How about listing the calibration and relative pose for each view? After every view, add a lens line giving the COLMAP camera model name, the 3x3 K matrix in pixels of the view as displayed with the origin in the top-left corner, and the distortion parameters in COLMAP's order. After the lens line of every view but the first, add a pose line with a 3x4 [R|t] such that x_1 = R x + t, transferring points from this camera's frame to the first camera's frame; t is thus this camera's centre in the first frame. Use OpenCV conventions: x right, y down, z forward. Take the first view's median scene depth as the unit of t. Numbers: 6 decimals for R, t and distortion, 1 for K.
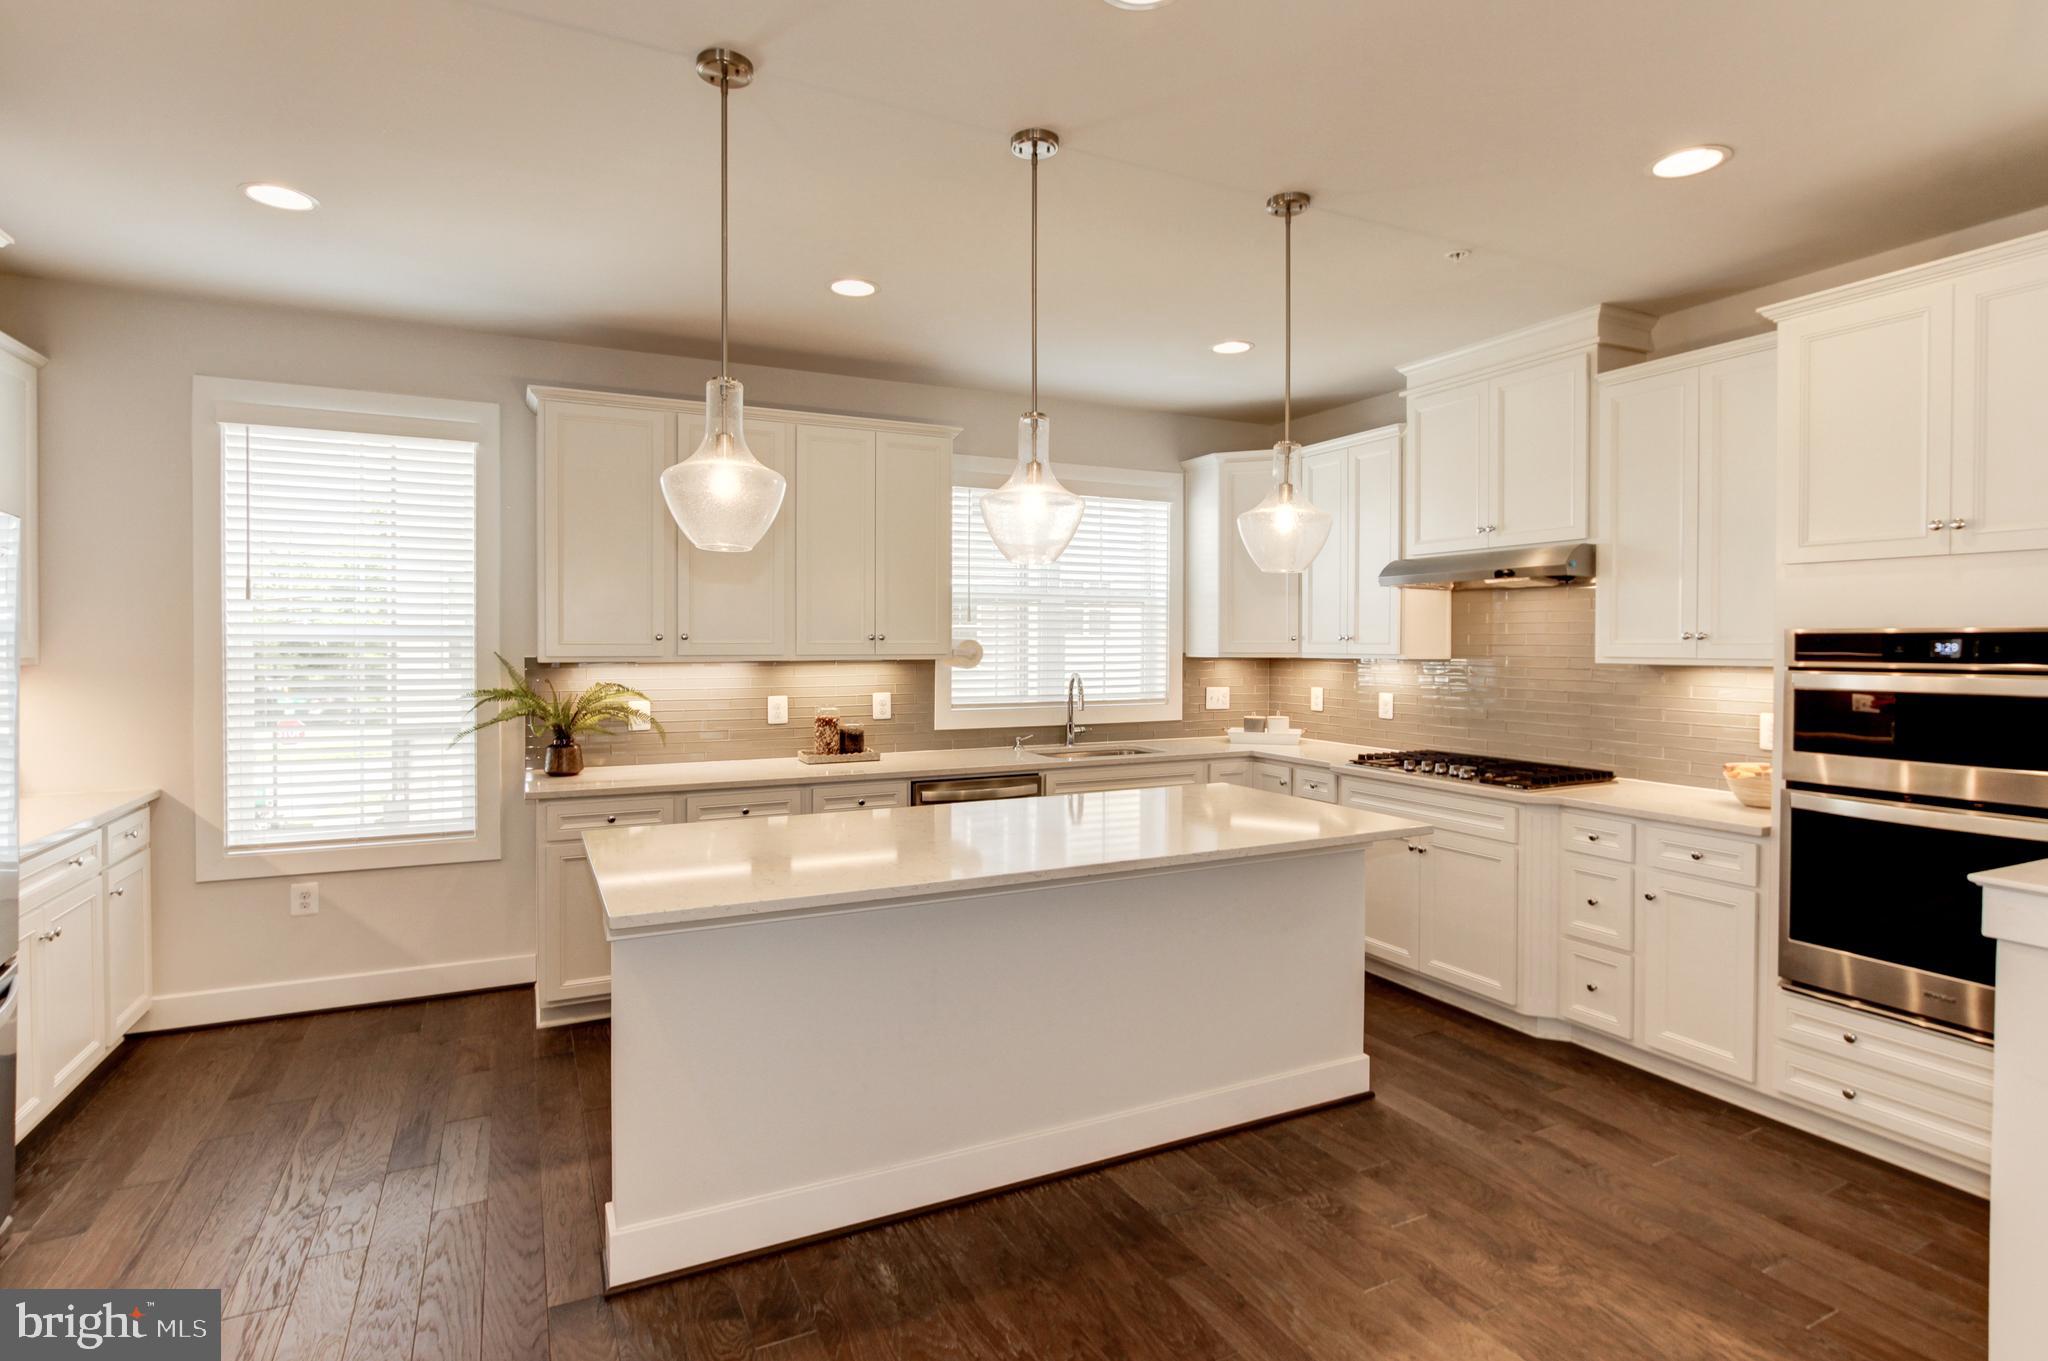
lens RADIAL K [[989.1, 0, 1023.6], [0, 989.1, 650.7], [0, 0, 1]] dist [-0.011883, 0.003570]
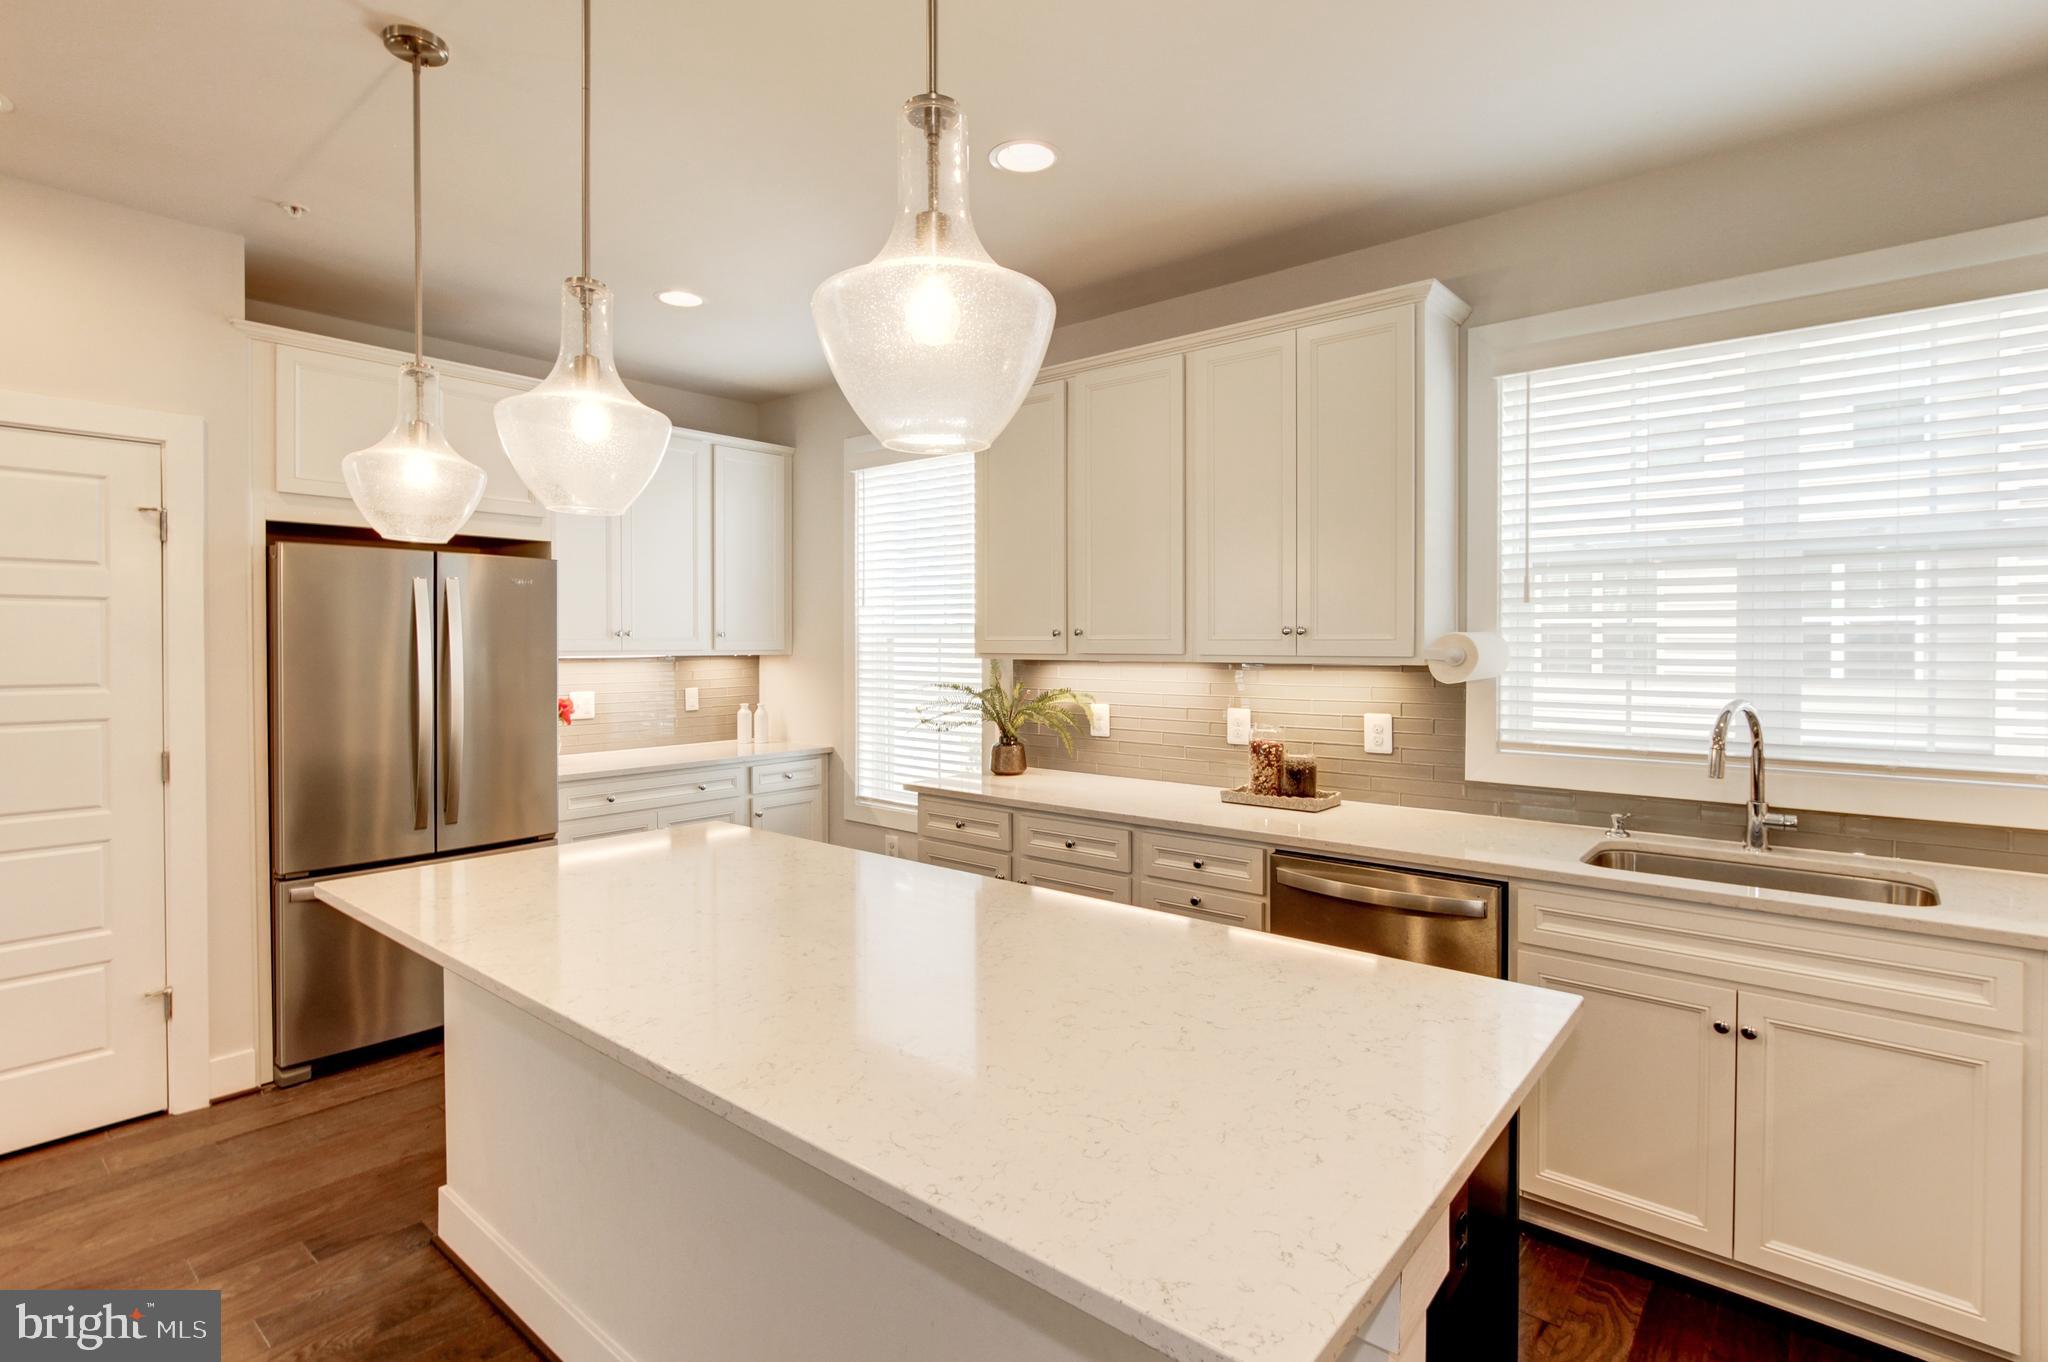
lens RADIAL K [[989.1, 0, 1008.5], [0, 989.1, 648.1], [0, 0, 1]] dist [-0.011883, 0.003570]
pose [[0.401556, 0.005541, -0.915818, 0.412348], [-0.007099, 0.999970, 0.002938, -0.002056], [0.915807, 0.005321, 0.401583, 0.568394]]
